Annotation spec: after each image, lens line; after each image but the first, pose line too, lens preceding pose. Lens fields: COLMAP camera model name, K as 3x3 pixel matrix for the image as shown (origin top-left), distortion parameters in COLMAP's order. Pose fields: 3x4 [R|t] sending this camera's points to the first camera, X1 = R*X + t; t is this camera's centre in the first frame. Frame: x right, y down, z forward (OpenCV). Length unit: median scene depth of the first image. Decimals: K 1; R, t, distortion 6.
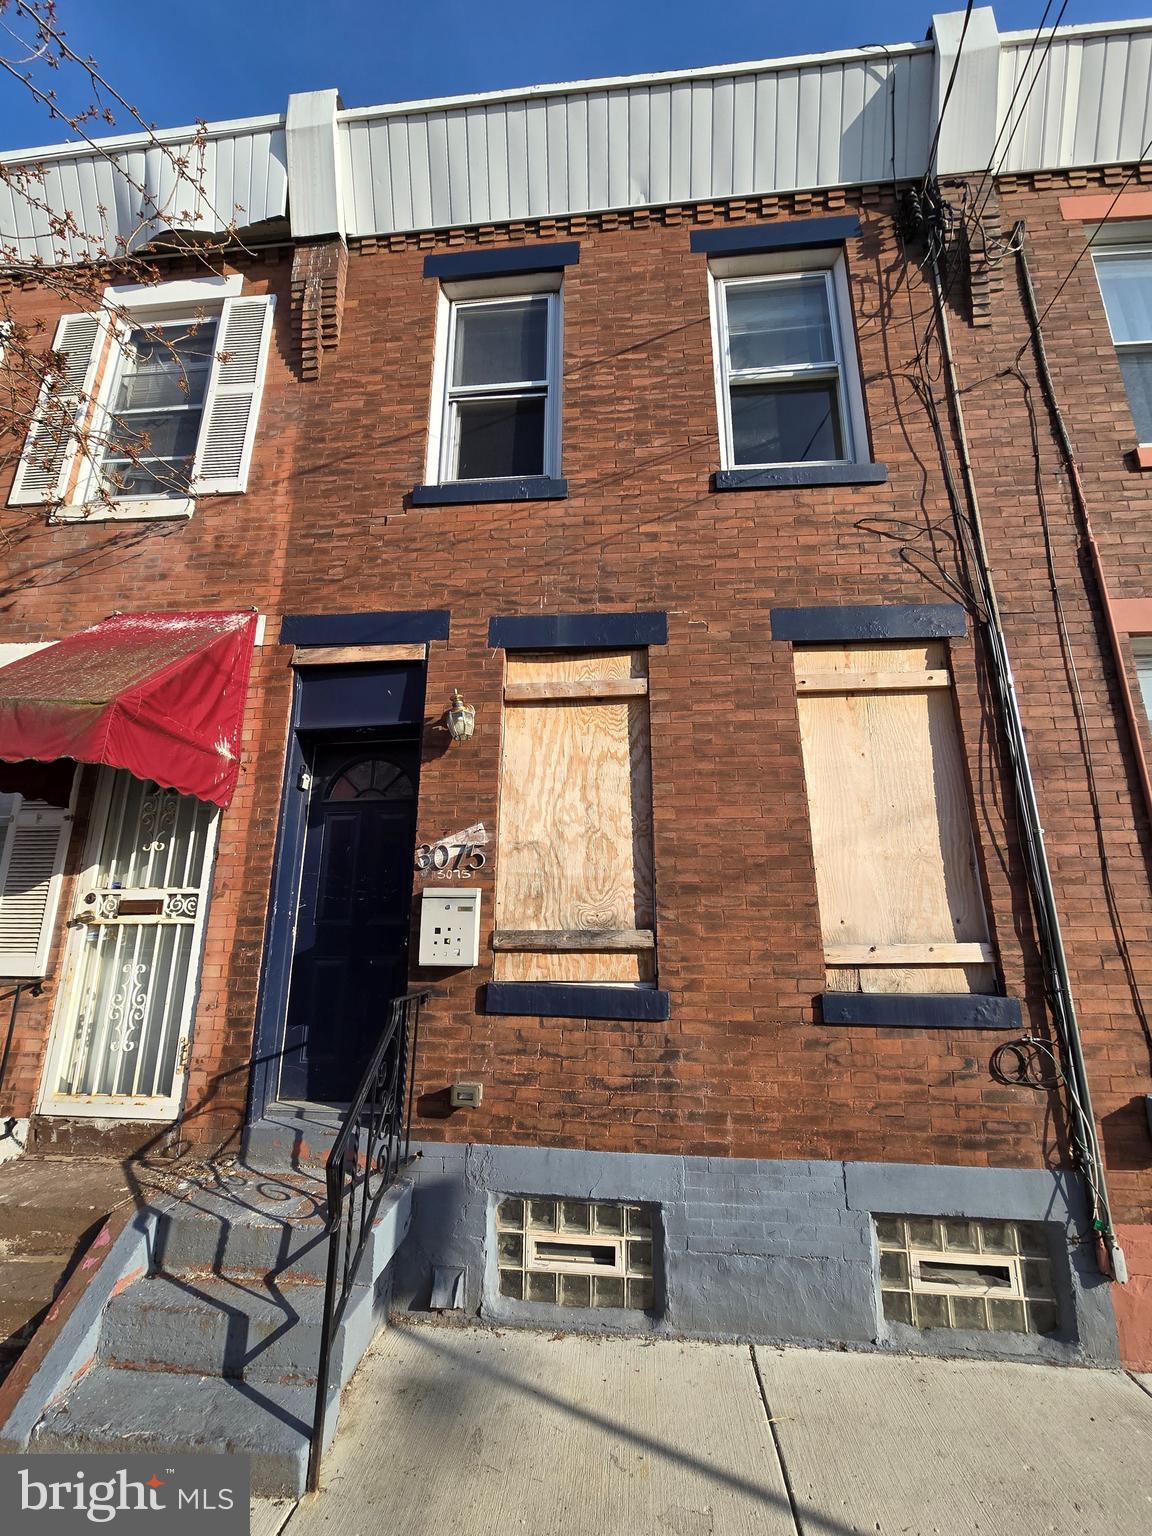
lens RADIAL K [[622.3, 0, 570.3], [0, 622.3, 782.5], [0, 0, 1]] dist [-0.001135, -0.000415]
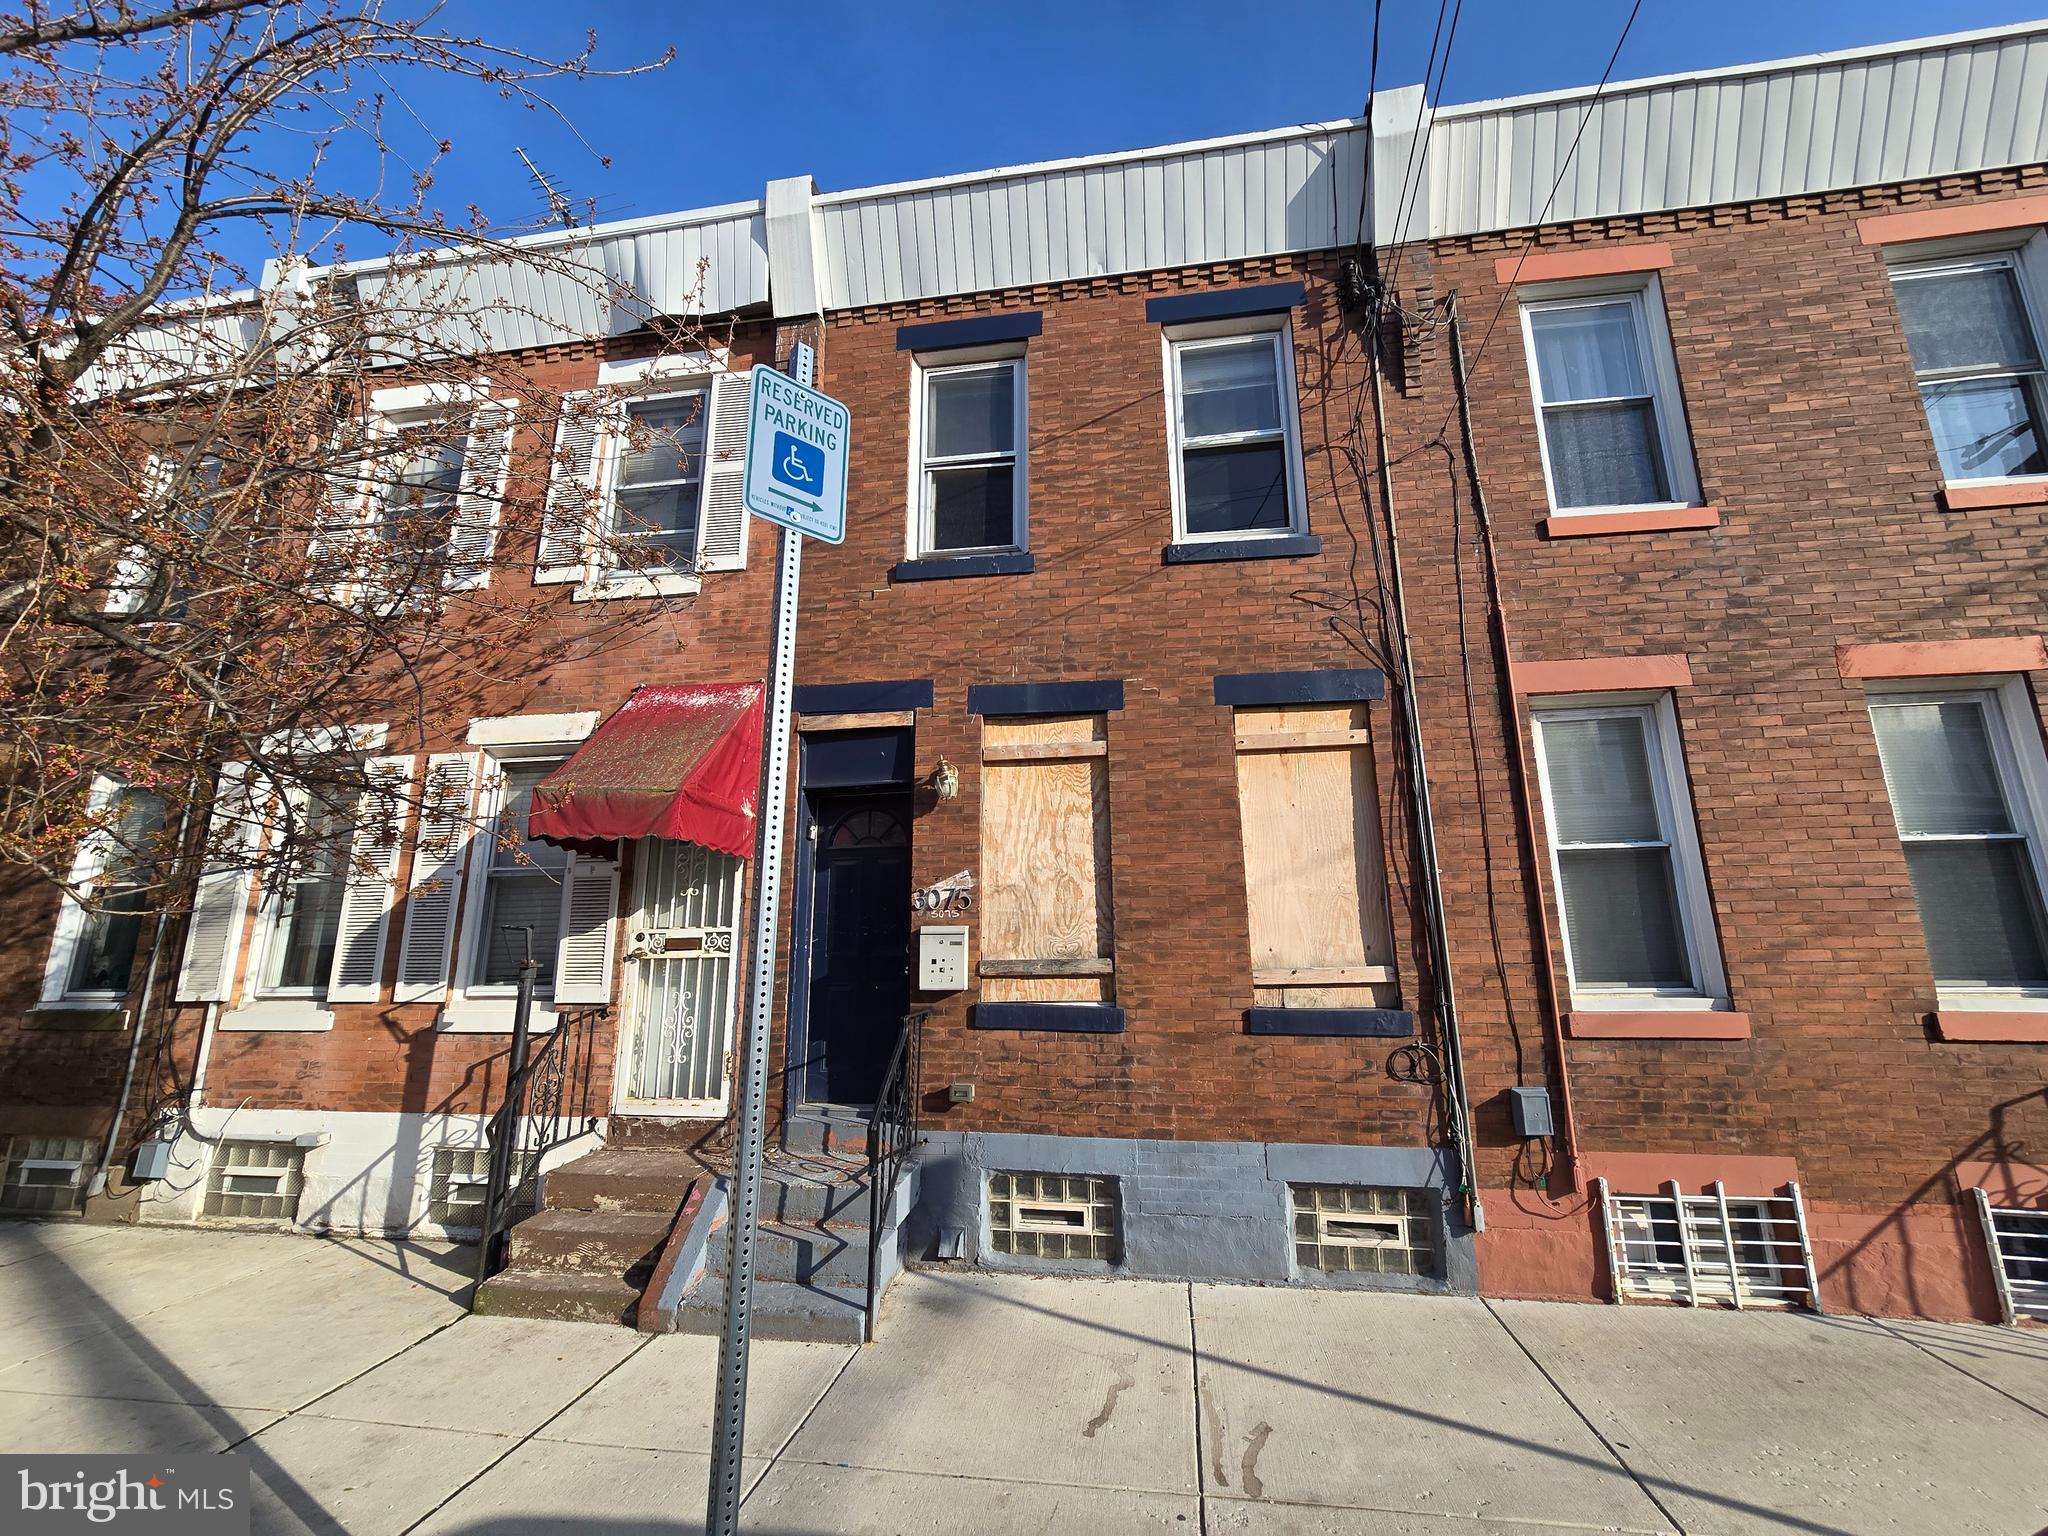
lens RADIAL K [[829.8, 0, 1032.9], [0, 829.8, 771.1], [0, 0, 1]] dist [-0.001135, -0.000415]
pose [[0.998427, -0.024566, -0.050408, 0.064908], [0.025957, 0.999295, 0.027120, -0.158259], [0.049706, -0.028386, 0.998360, -0.548678]]
